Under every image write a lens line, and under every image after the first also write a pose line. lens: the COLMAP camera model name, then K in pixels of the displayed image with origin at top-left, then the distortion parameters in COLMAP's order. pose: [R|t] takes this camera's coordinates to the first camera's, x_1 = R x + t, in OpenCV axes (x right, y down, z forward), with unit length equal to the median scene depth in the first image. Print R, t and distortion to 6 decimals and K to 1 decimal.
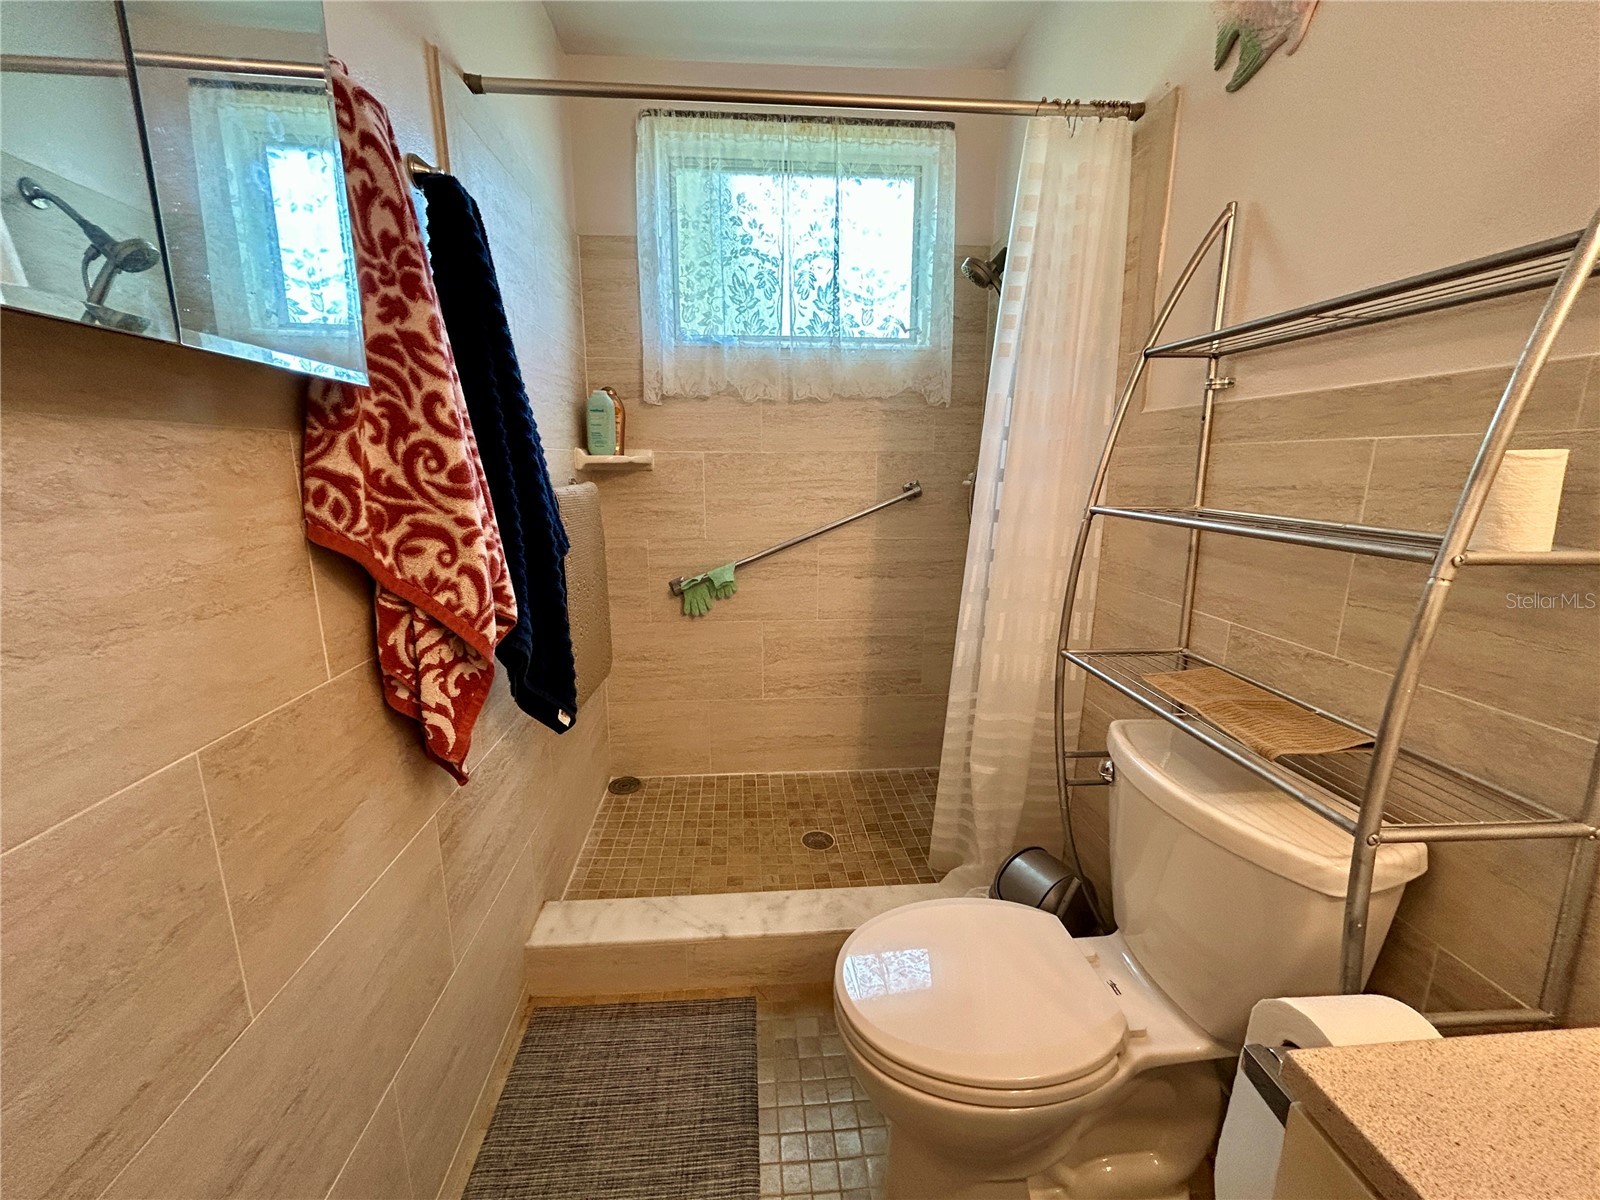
lens RADIAL K [[643.0, 0, 797.6], [0, 643.0, 598.9], [0, 0, 1]] dist [-0.001132, 0.000843]
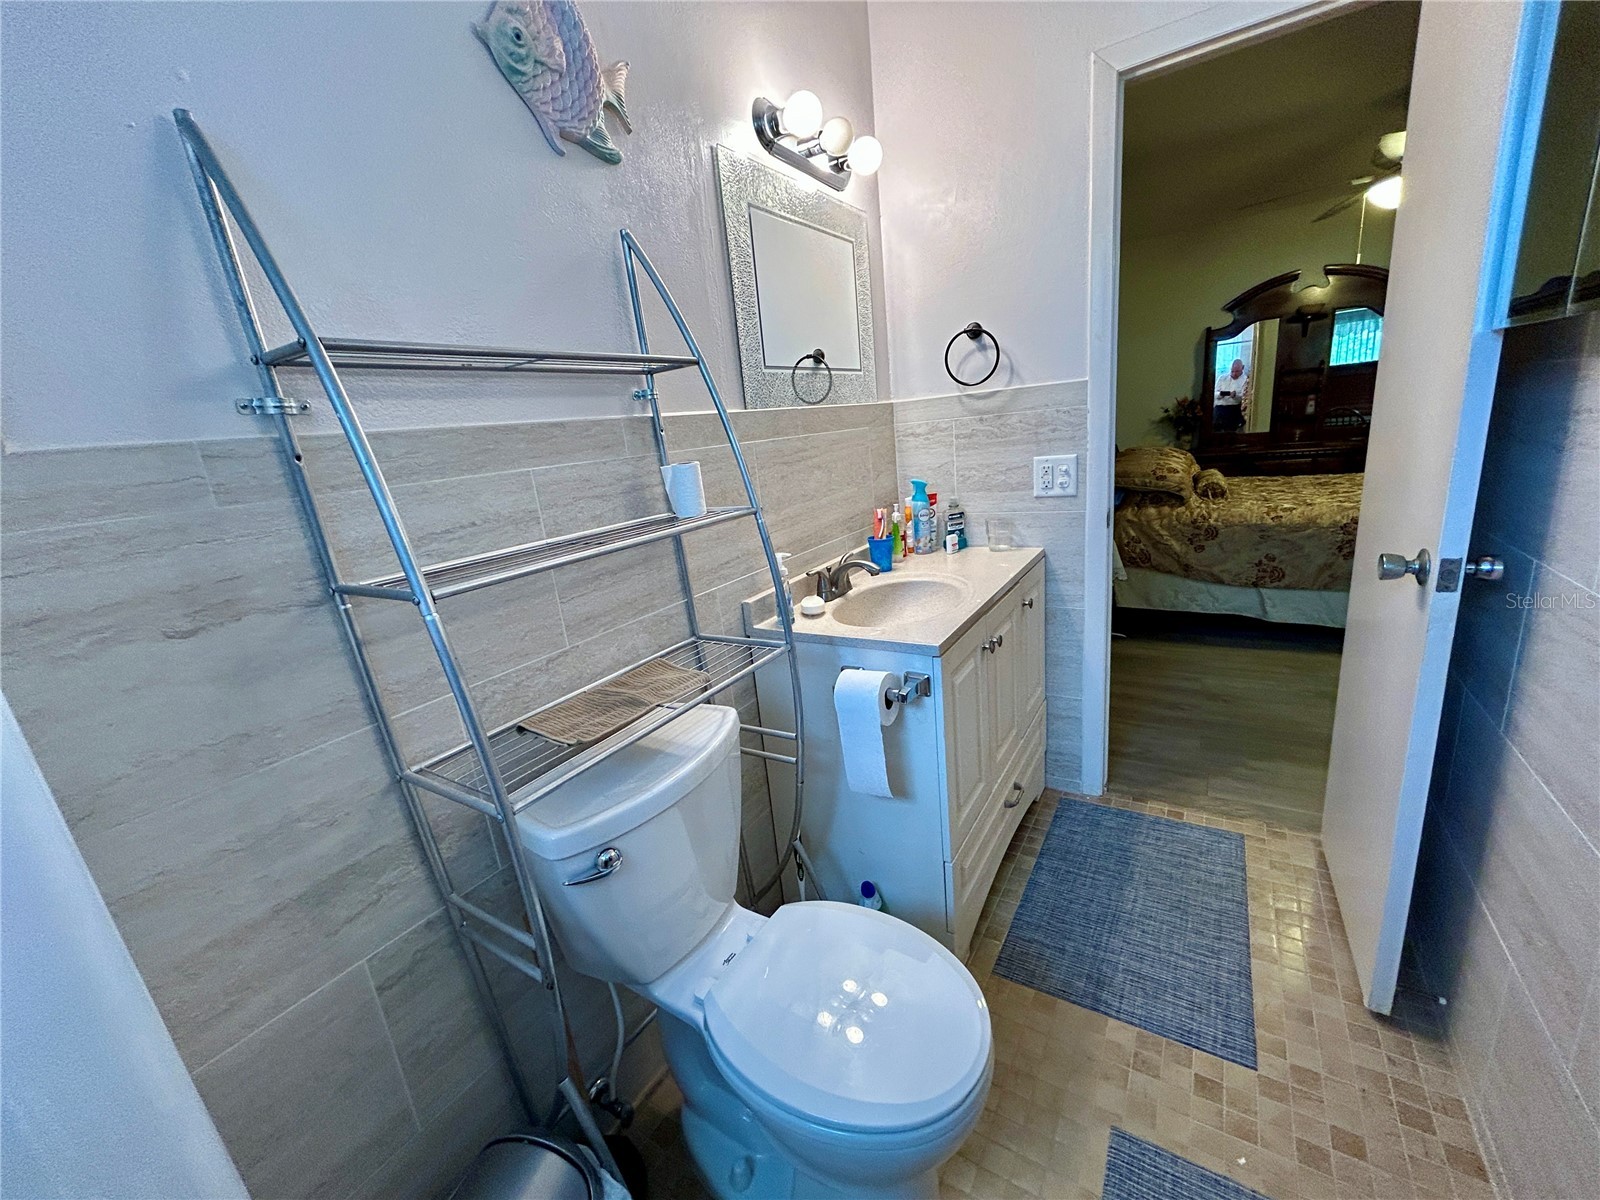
lens RADIAL K [[643.0, 0, 798.0], [0, 643.0, 601.3], [0, 0, 1]] dist [-0.001132, 0.000843]
pose [[-0.794323, -0.077794, 0.602494, -0.116835], [0.222949, 0.885234, 0.408234, -0.196584], [-0.565107, 0.458595, -0.685817, 0.793227]]
